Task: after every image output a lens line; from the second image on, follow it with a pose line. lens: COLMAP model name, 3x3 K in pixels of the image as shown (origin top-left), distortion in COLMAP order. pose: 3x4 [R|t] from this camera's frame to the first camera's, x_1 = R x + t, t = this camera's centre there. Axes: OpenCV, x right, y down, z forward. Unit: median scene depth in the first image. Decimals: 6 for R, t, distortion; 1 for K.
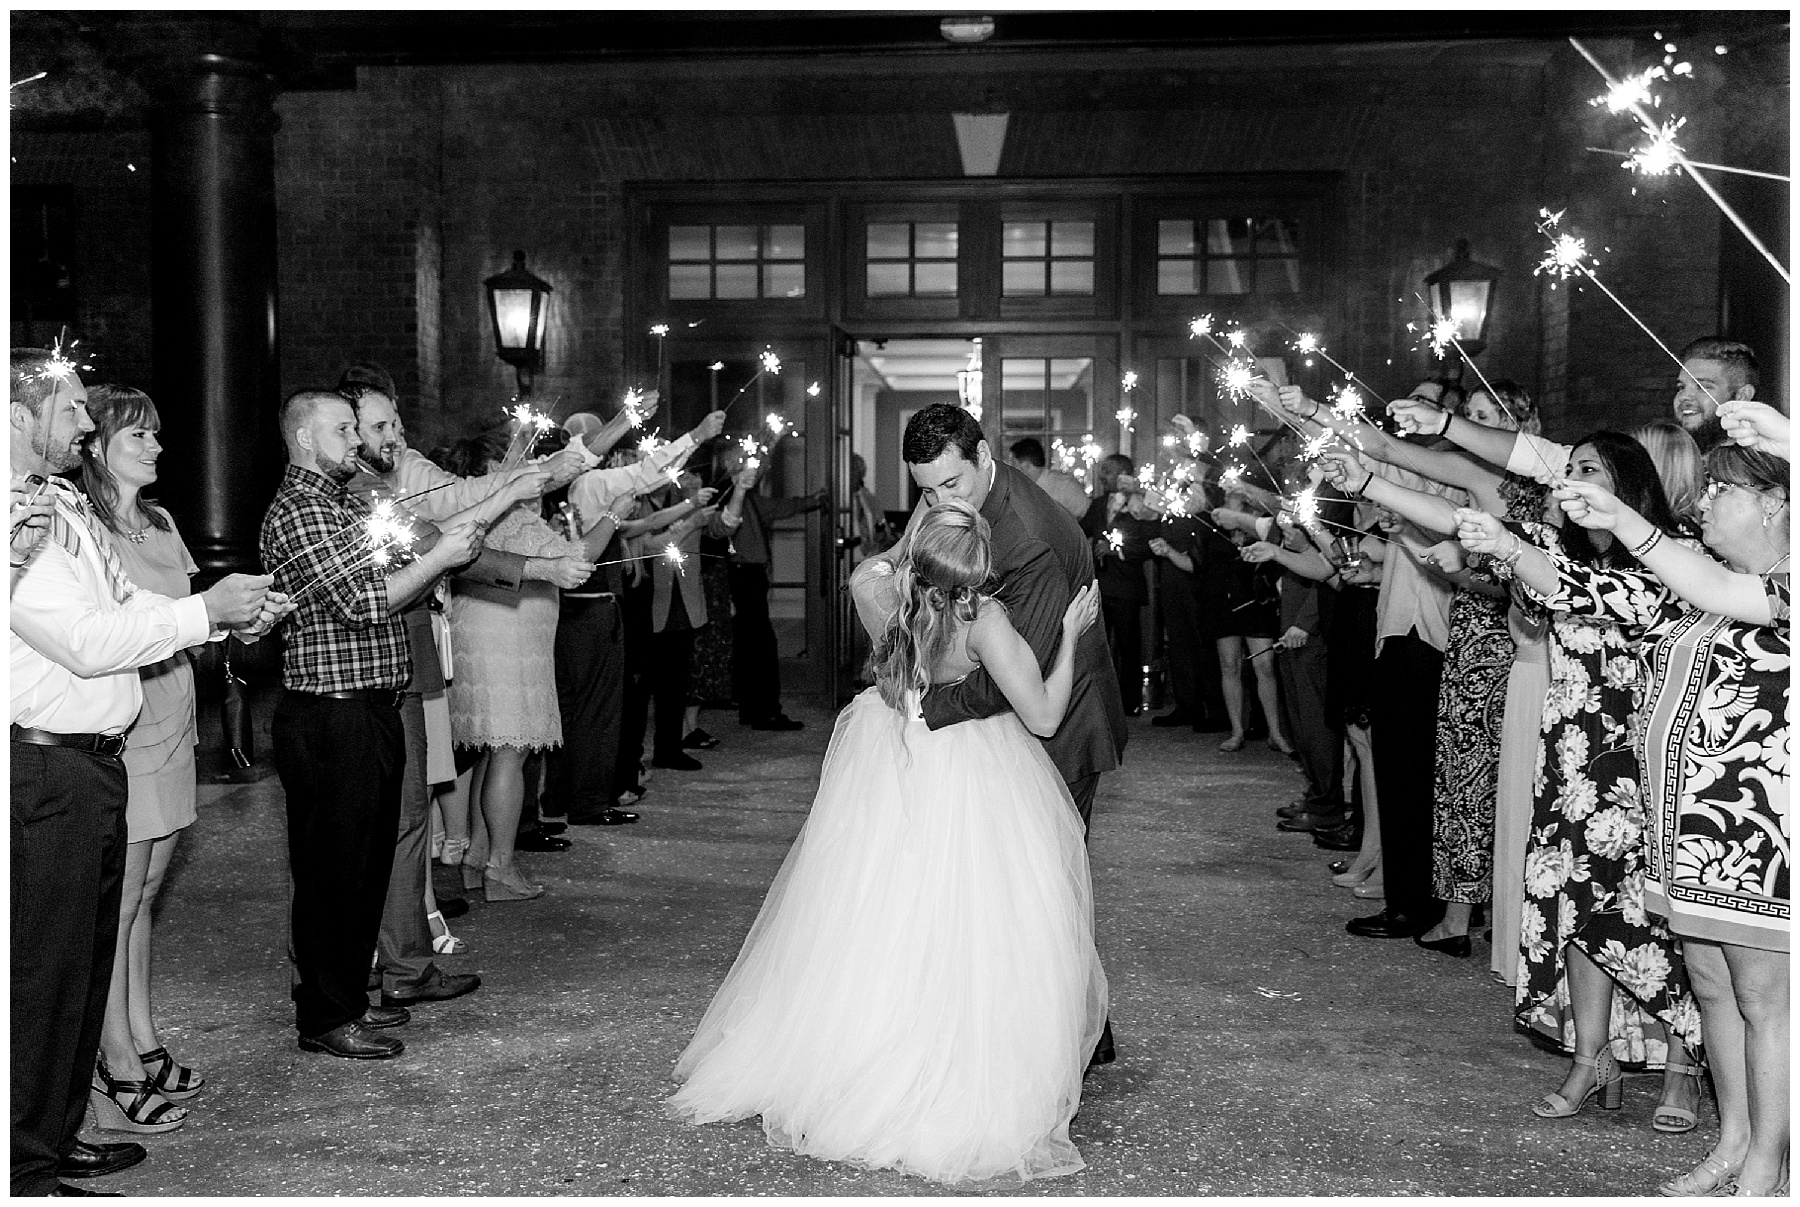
lens RADIAL K [[1888.9, 0, 898.1], [0, 1888.9, 598.5], [0, 0, 1]] dist [0.064992, -0.010728]
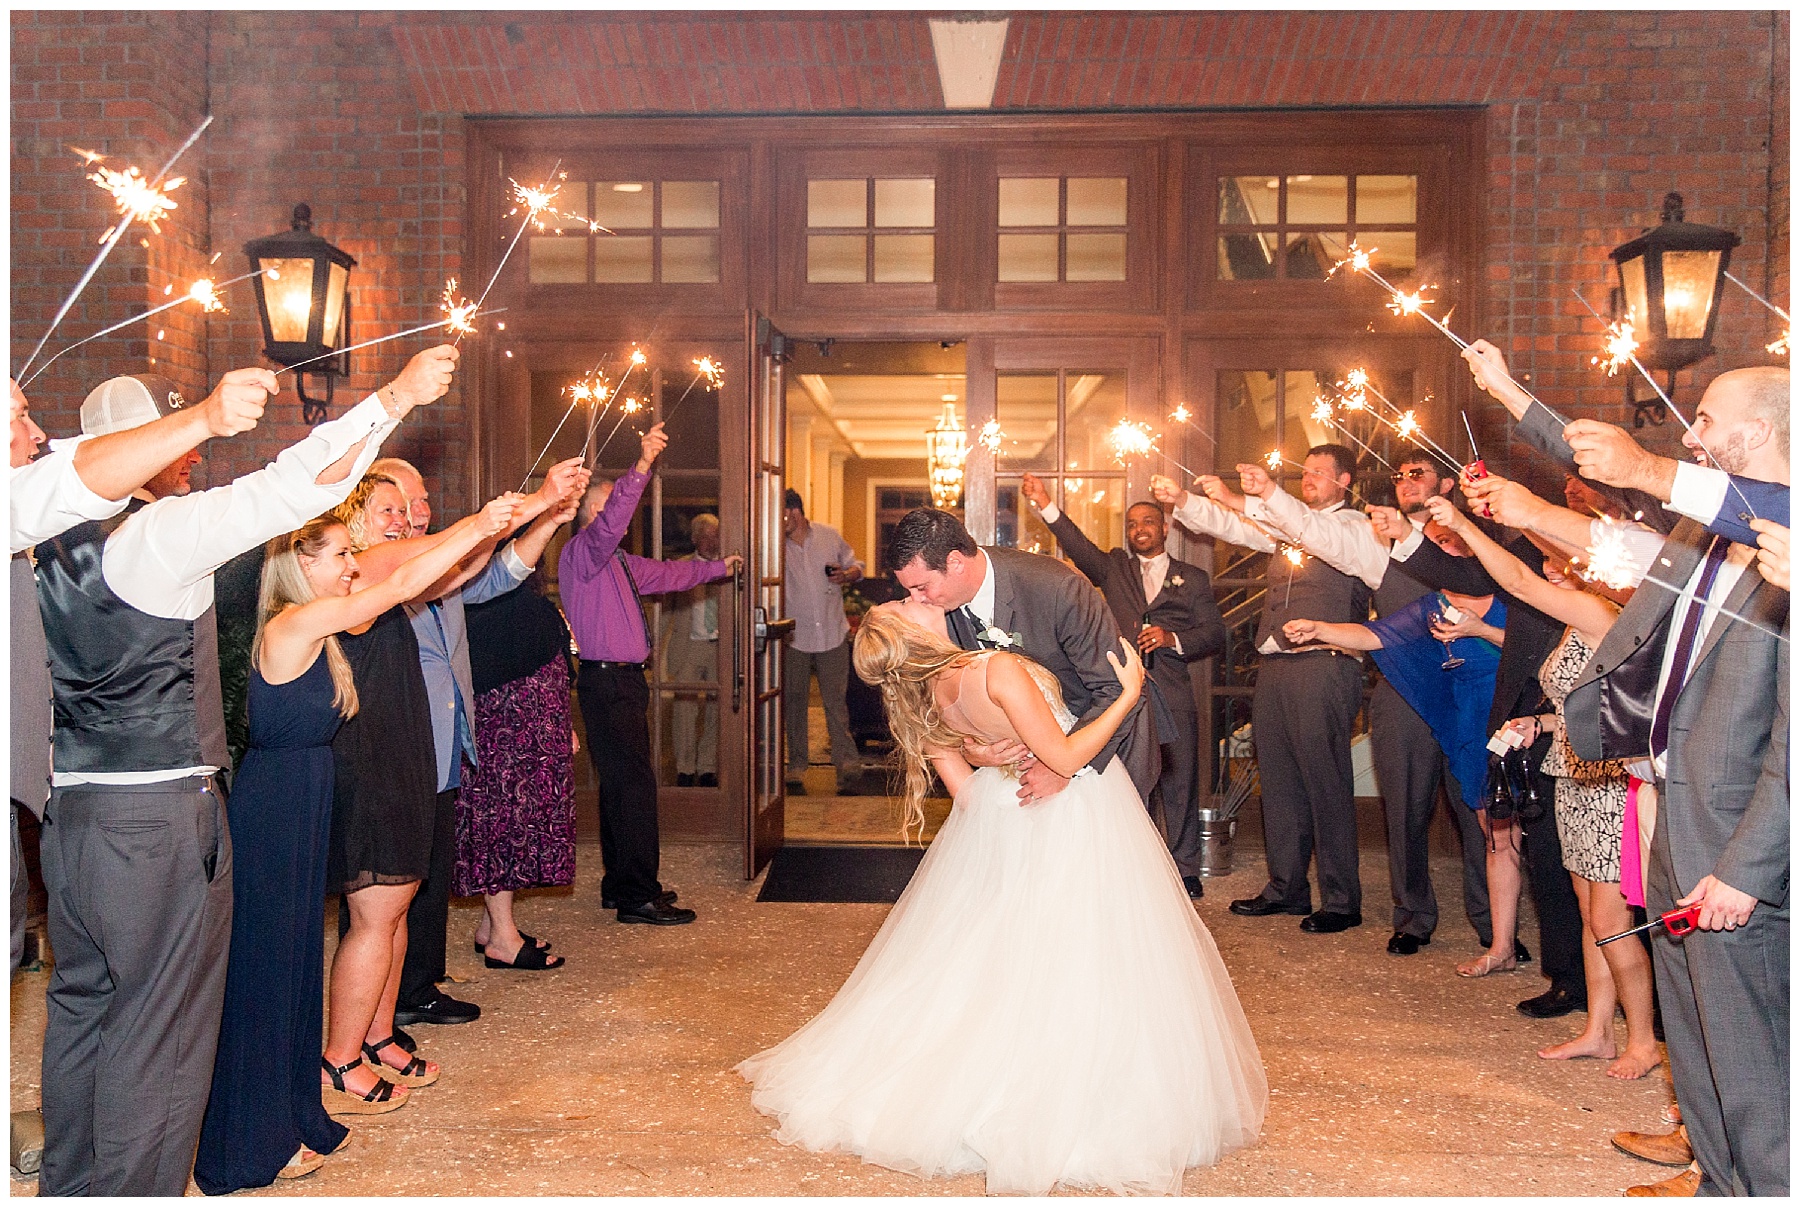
lens RADIAL K [[1518.2, 0, 900.0], [0, 1518.2, 603.5], [0, 0, 1]] dist [0.003664, 0.001313]
pose [[0.999617, 0.005327, 0.027169, 0.004023], [-0.004629, 0.999660, -0.025673, -0.026096], [-0.027297, 0.025537, 0.999301, 0.468542]]
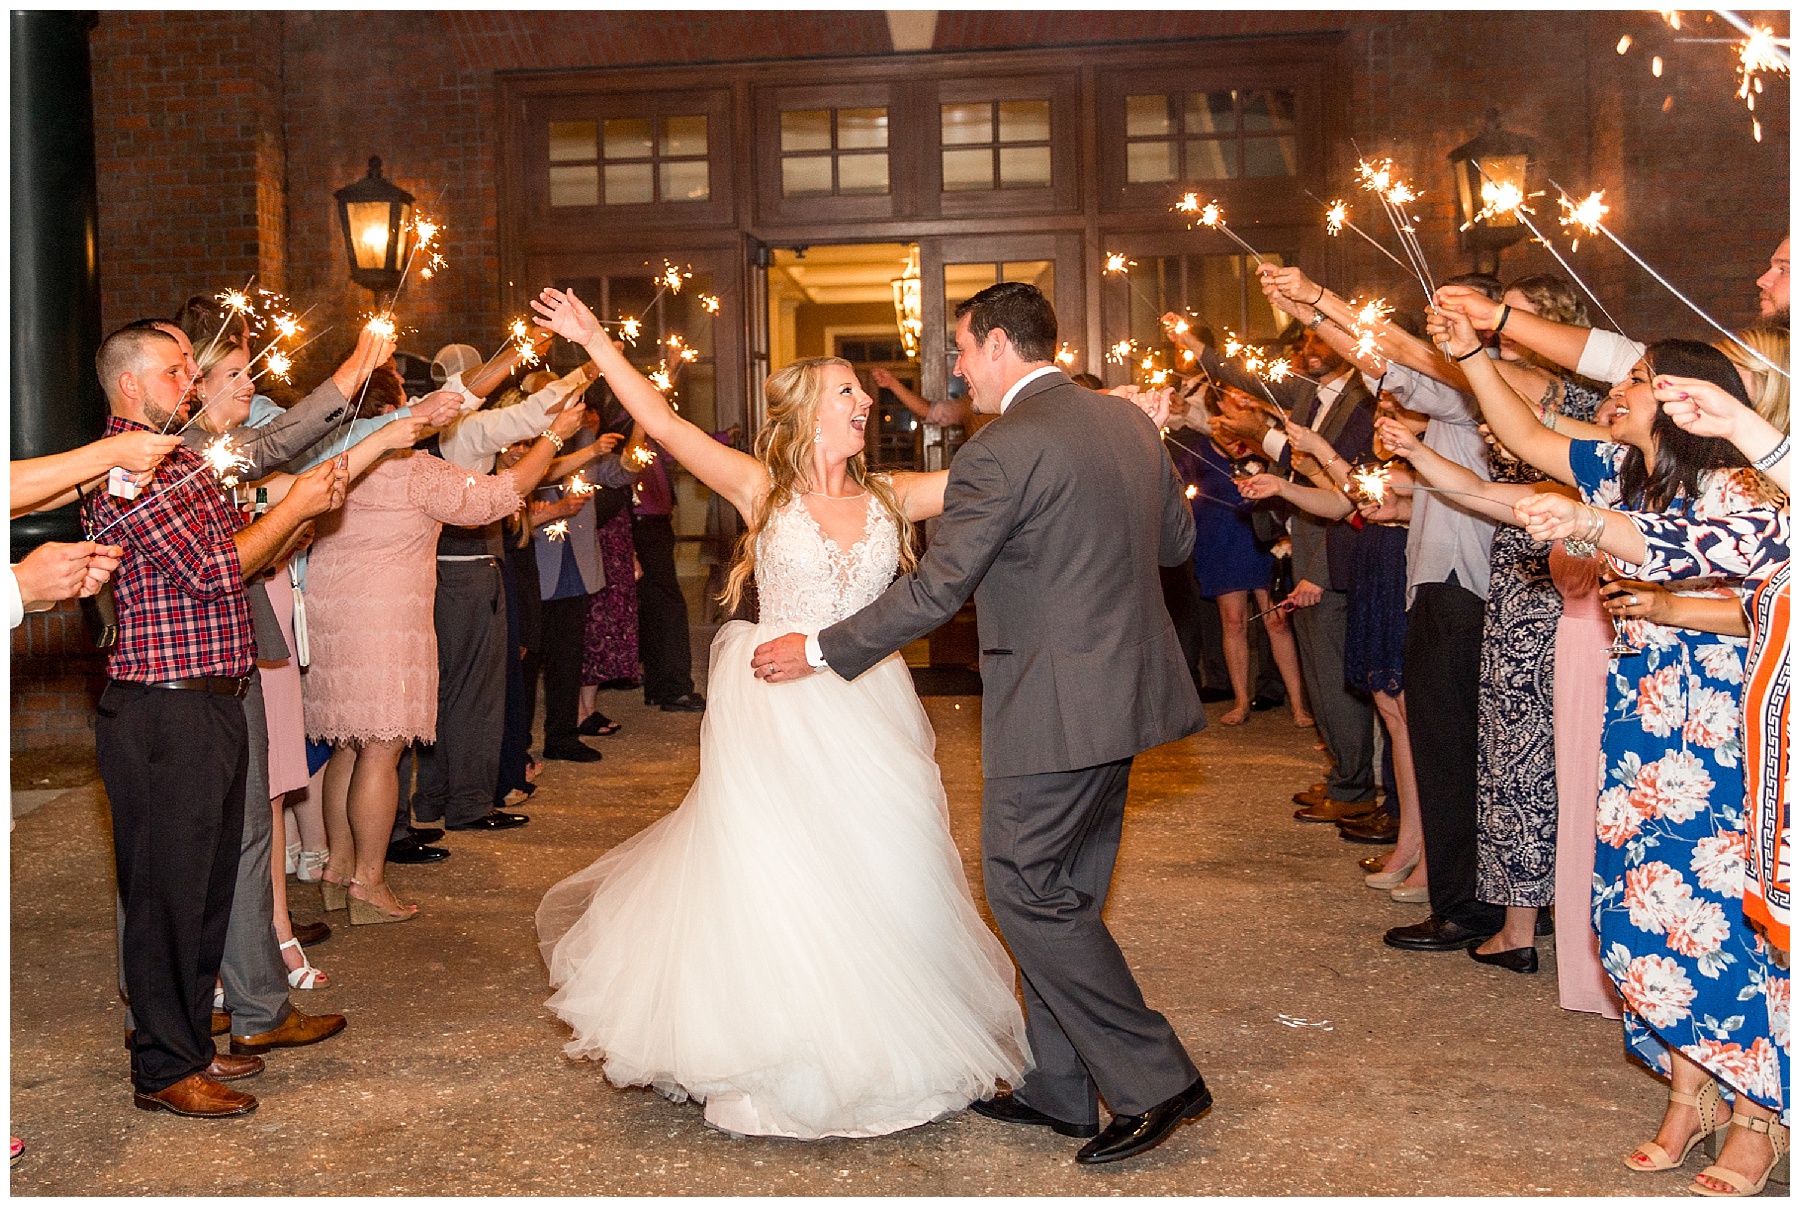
lens RADIAL K [[1928.1, 0, 766.2], [0, 1928.1, 547.1], [0, 0, 1]] dist [-0.015580, -0.013458]
pose [[0.999303, -0.026185, -0.026615, -0.005418], [0.026400, 0.999621, 0.007749, -0.010136], [0.026402, -0.008446, 0.999616, 0.147176]]
